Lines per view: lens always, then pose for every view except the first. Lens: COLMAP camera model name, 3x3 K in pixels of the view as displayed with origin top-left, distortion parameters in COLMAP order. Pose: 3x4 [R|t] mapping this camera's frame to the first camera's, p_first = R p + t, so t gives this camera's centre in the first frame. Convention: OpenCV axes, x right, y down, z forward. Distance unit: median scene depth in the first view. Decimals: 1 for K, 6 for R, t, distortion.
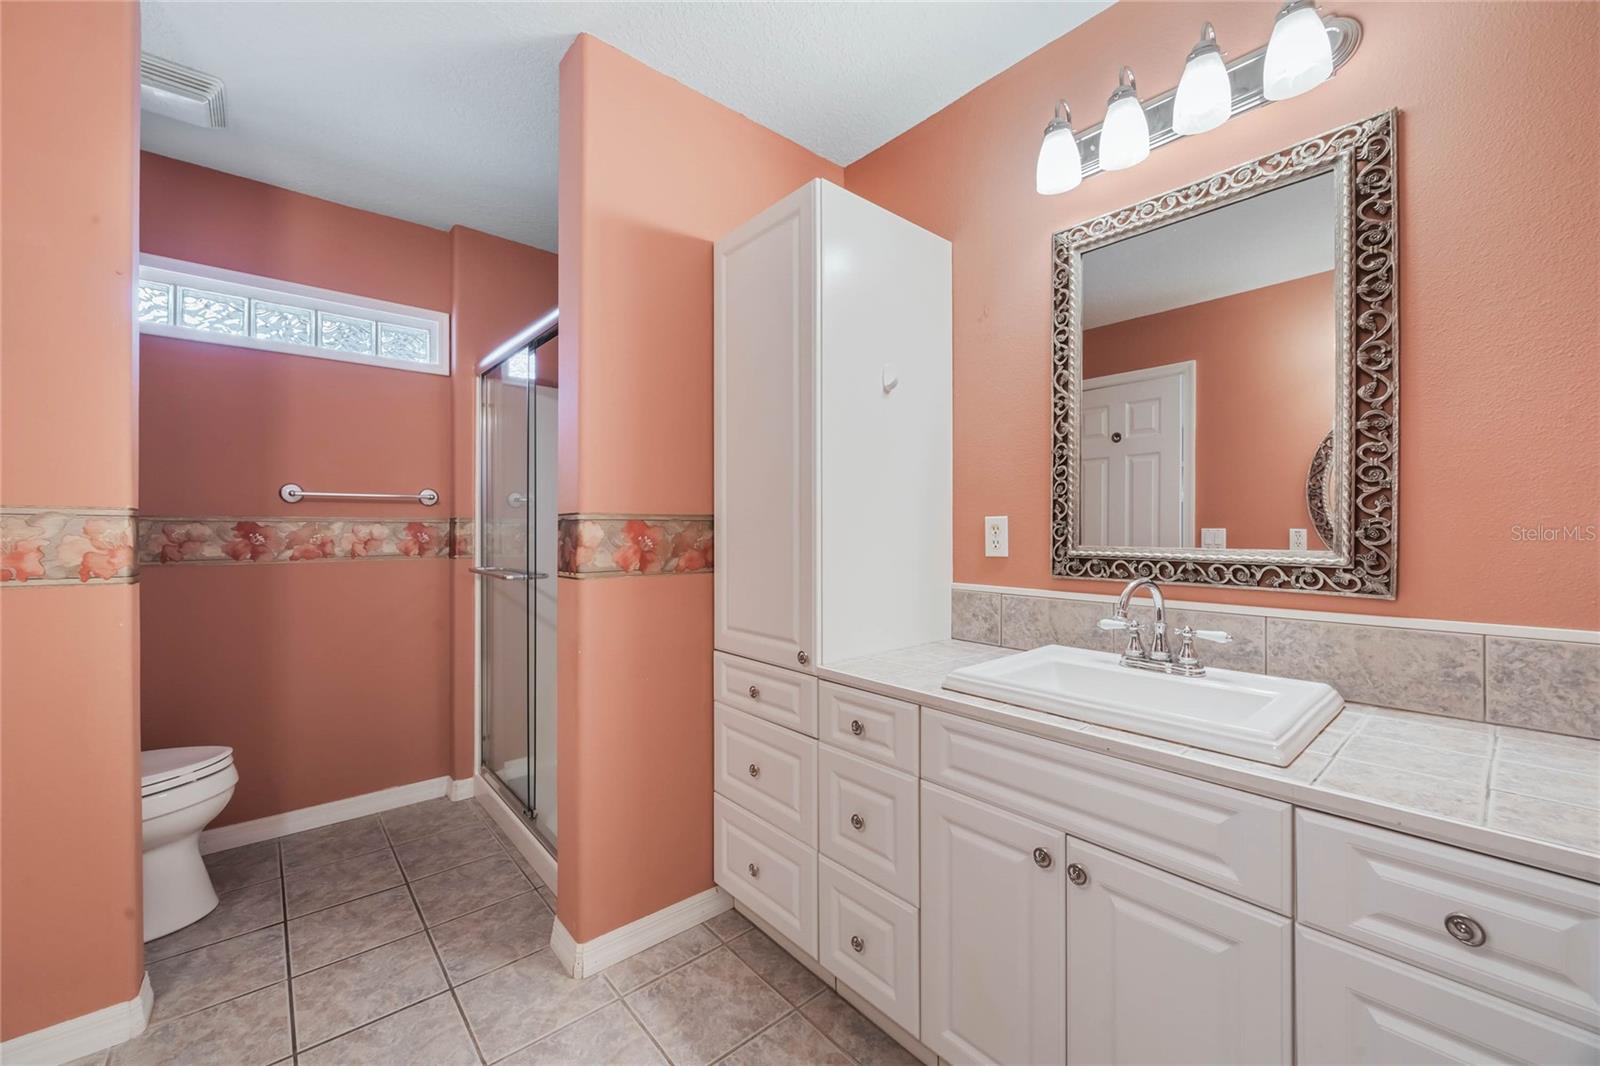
lens RADIAL K [[619.4, 0, 793.5], [0, 619.4, 527.1], [0, 0, 1]] dist [0.001814, 0.000199]
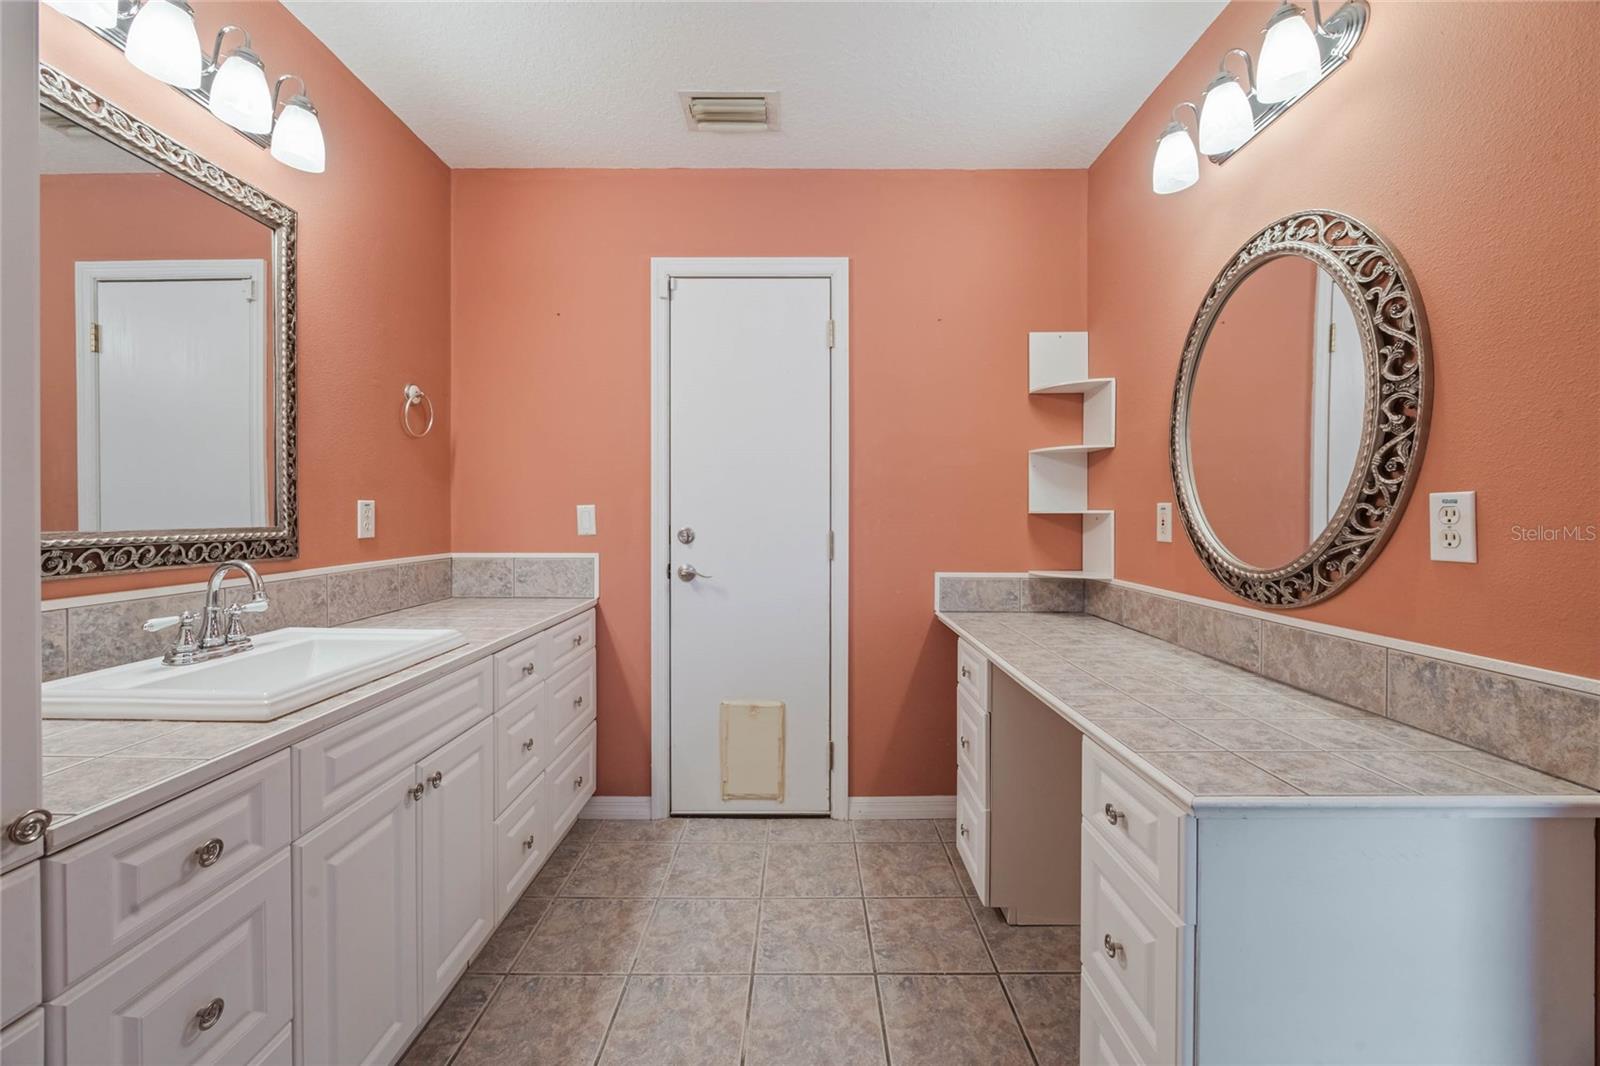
lens RADIAL K [[619.4, 0, 793.5], [0, 619.4, 527.1], [0, 0, 1]] dist [0.001814, 0.000199]
pose [[-0.744156, -0.006680, 0.667973, -0.678600], [0.011291, 0.999681, 0.022575, 0.021132], [-0.667911, 0.024341, -0.743843, 1.074463]]
